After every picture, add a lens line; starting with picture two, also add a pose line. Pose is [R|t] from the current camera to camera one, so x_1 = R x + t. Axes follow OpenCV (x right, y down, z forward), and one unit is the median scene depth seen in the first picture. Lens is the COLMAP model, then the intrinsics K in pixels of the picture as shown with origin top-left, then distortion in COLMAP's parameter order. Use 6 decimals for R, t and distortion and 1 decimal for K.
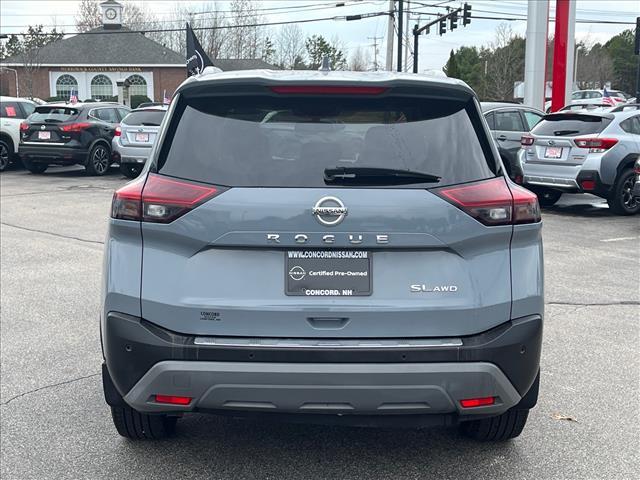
lens RADIAL K [[898.0, 0, 320.4], [0, 898.0, 241.6], [0, 0, 1]] dist [0.024449, 0.000000]
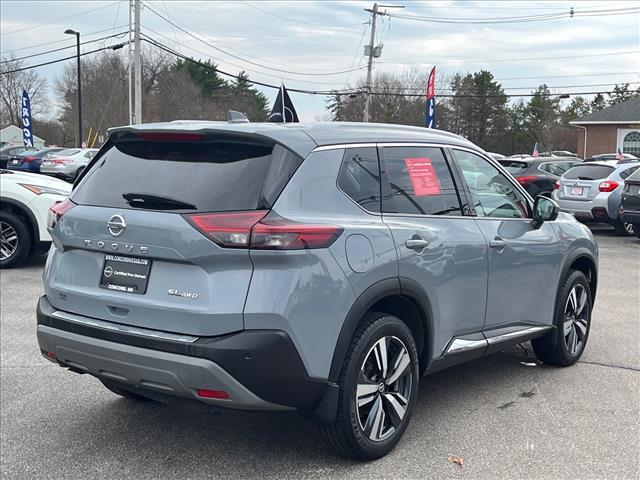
lens RADIAL K [[898.0, 0, 321.1], [0, 898.0, 238.4], [0, 0, 1]] dist [0.024449, 0.000000]
pose [[0.800953, 0.067378, -0.594924, 1.008199], [-0.106421, 0.993847, -0.030718, -0.006467], [0.589193, 0.087916, 0.803195, 0.108904]]
